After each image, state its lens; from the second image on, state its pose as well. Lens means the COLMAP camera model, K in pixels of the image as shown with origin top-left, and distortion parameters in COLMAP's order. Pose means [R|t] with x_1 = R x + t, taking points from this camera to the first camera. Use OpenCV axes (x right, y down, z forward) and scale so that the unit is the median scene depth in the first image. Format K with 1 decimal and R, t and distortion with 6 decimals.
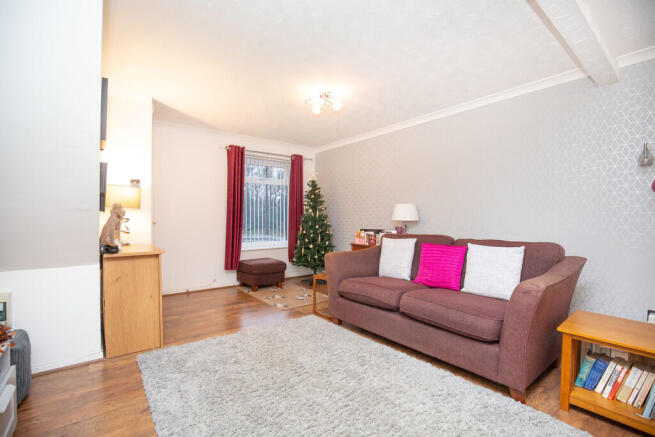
lens RADIAL K [[296.8, 0, 327.2], [0, 296.8, 222.0], [0, 0, 1]] dist [-0.027572, 0.002664]
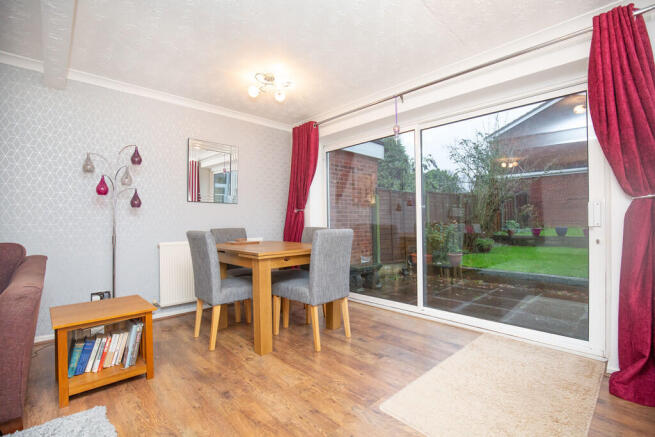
lens RADIAL K [[296.8, 0, 331.2], [0, 296.8, 220.0], [0, 0, 1]] dist [-0.027572, 0.002664]
pose [[-0.108993, 0.001211, 0.994042, -0.138847], [0.025601, 0.999671, 0.001589, 0.017425], [-0.993713, 0.025621, -0.108988, 0.095127]]
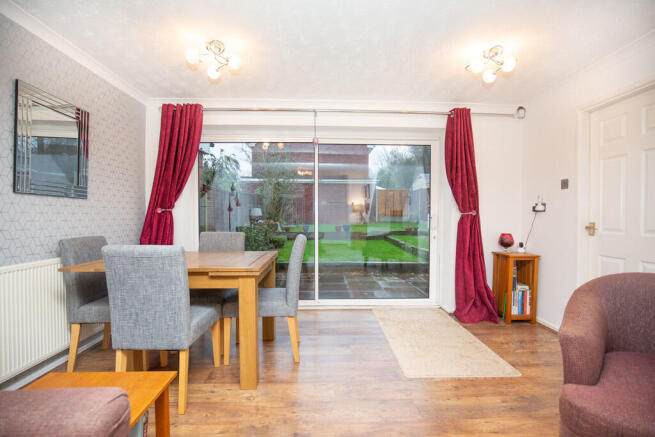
lens RADIAL K [[296.8, 0, 326.2], [0, 296.8, 221.4], [0, 0, 1]] dist [-0.027572, 0.002664]
pose [[-0.805397, -0.015675, 0.592528, 0.112250], [0.004579, 0.999456, 0.032664, -0.016993], [-0.592718, 0.029021, -0.804887, 0.562497]]
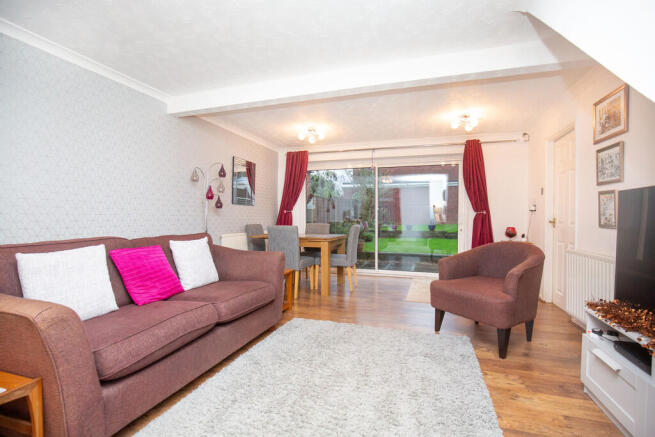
lens RADIAL K [[296.8, 0, 328.6], [0, 296.8, 217.3], [0, 0, 1]] dist [-0.027572, 0.002664]
pose [[-0.557281, -0.004430, 0.830312, -0.450177], [0.006887, 0.999927, 0.009957, -0.005738], [-0.830295, 0.011267, -0.557210, 0.861757]]
